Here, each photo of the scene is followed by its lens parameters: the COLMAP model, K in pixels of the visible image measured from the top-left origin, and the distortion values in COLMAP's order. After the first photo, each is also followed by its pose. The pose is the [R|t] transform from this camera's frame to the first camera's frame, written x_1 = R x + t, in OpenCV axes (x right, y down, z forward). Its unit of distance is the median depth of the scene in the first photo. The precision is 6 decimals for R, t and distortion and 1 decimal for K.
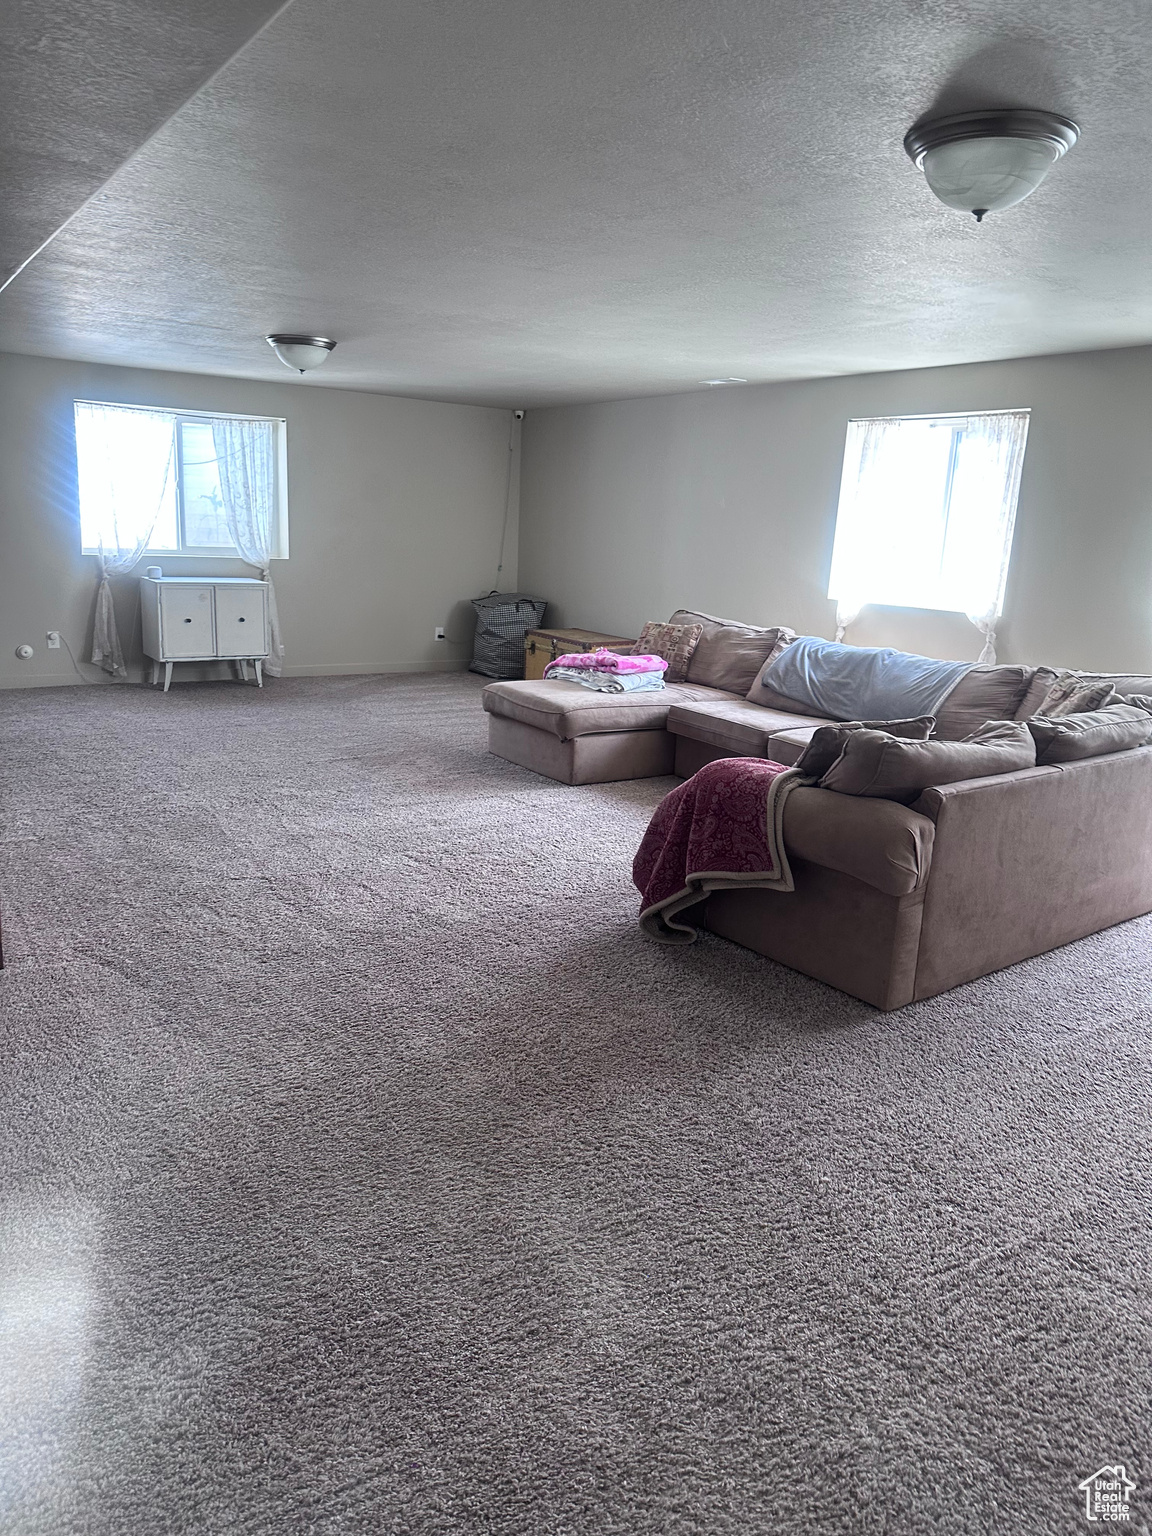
lens RADIAL K [[1089.9, 0, 581.5], [0, 1089.9, 758.5], [0, 0, 1]] dist [0.082594, -0.096983]
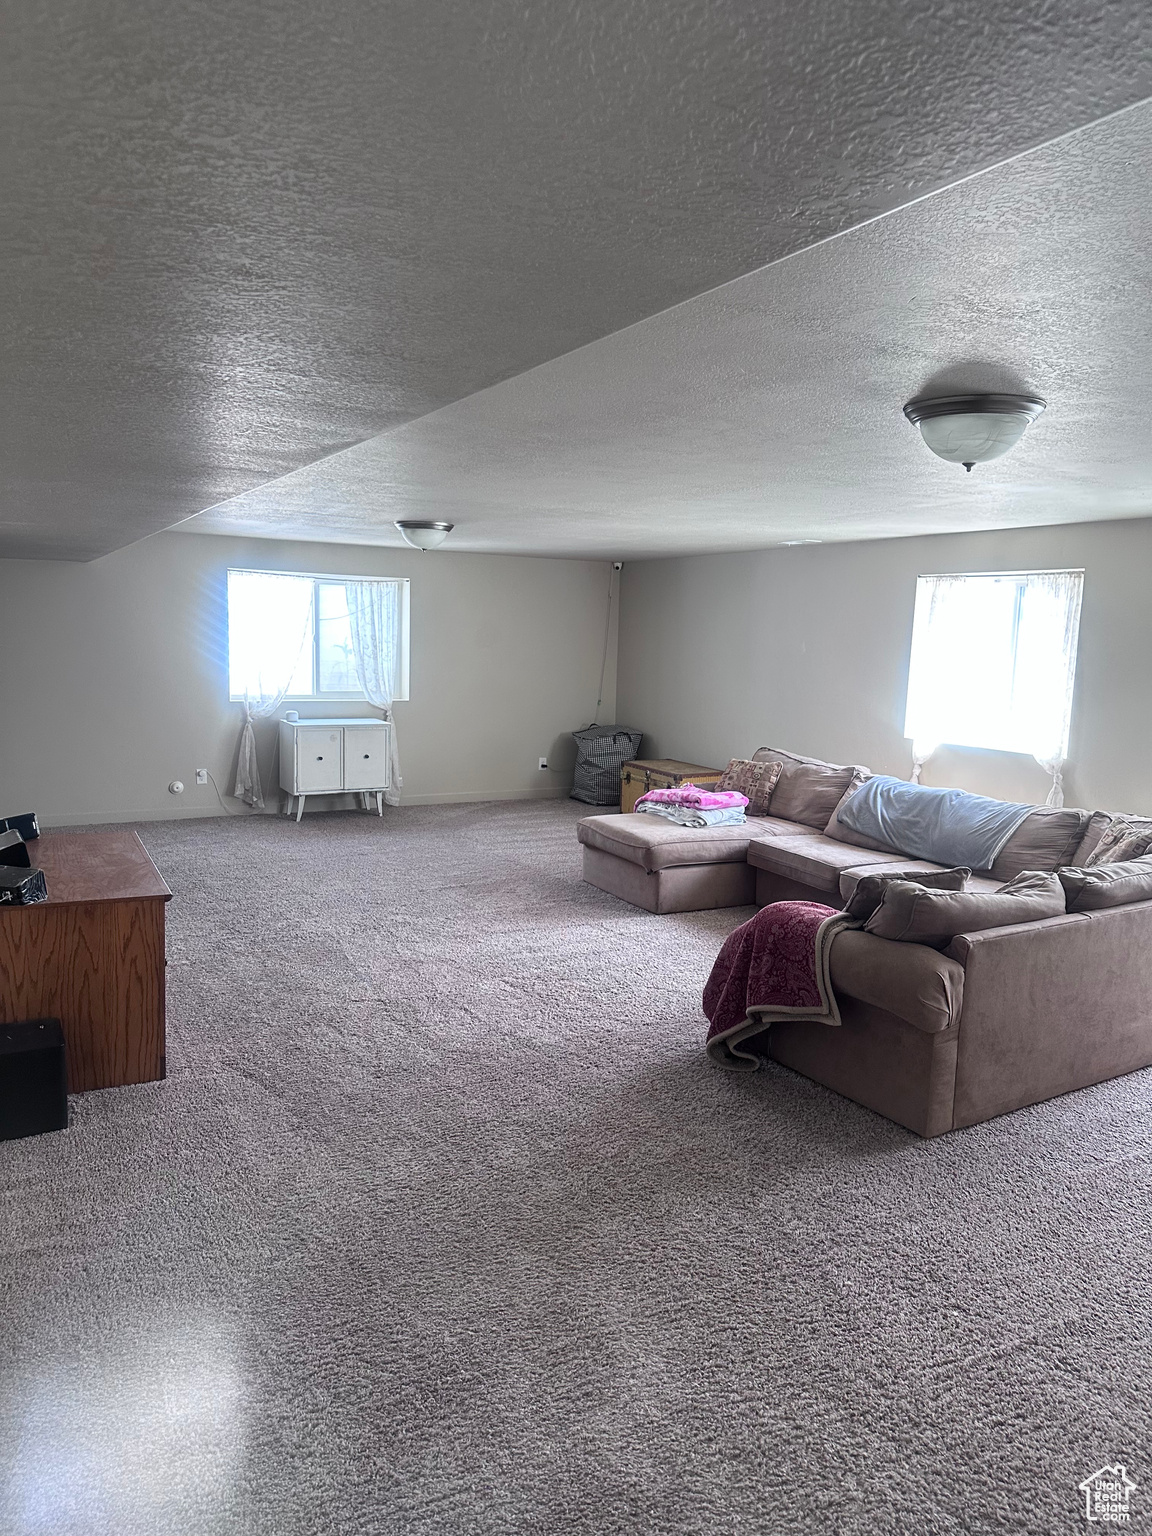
lens RADIAL K [[1089.9, 0, 587.5], [0, 1089.9, 766.3], [0, 0, 1]] dist [0.082594, -0.096983]
pose [[0.995511, -0.002013, -0.094629, 0.042544], [-0.006784, 0.995685, -0.092547, -0.036577], [0.094407, 0.092773, 0.991202, -0.164595]]
